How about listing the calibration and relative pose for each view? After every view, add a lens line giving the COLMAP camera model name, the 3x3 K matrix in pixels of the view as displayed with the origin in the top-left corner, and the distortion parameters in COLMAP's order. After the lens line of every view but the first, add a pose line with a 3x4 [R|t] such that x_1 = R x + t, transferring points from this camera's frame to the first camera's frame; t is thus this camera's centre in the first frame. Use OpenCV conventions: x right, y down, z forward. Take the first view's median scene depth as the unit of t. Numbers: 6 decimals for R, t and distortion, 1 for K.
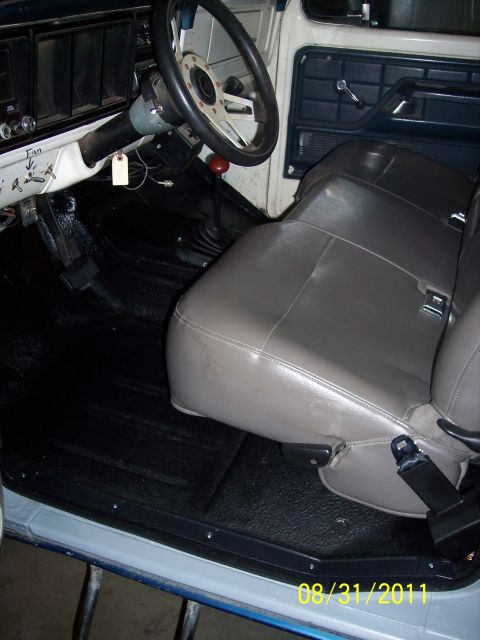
lens RADIAL K [[725.7, 0, 240.0], [0, 725.7, 320.0], [0, 0, 1]] dist [-0.113881, 0.032503]
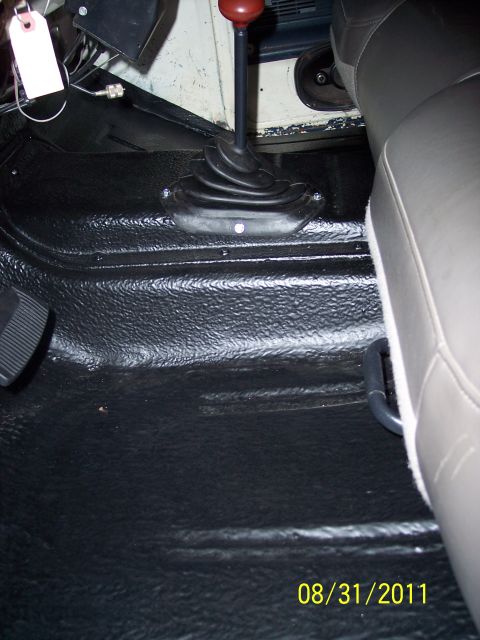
lens RADIAL K [[725.7, 0, 240.0], [0, 725.7, 320.0], [0, 0, 1]] dist [-0.113881, 0.032503]
pose [[0.947443, -0.292414, 0.129791, -0.170073], [0.279924, 0.954126, 0.106233, -0.088764], [-0.154902, -0.064318, 0.985834, 0.655314]]
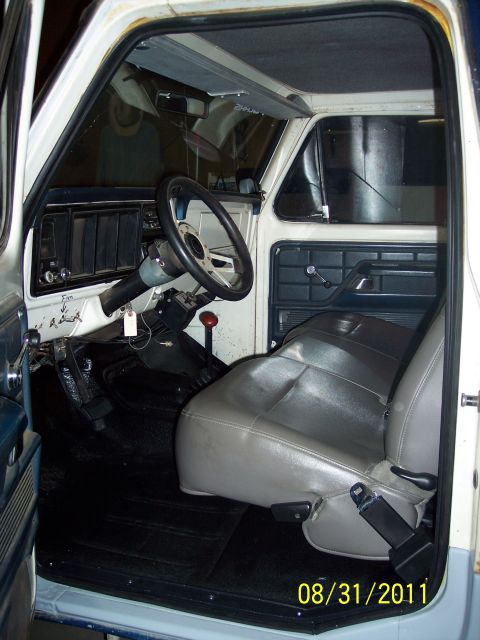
lens RADIAL K [[722.0, 0, 239.2], [0, 722.0, 213.3], [0, 0, 1]] dist [-0.309025, 0.226805]
pose [[0.998635, -0.049074, 0.017912, 0.009003], [0.051922, 0.894544, -0.443953, 0.193621], [0.005764, 0.444277, 0.895871, -0.201360]]
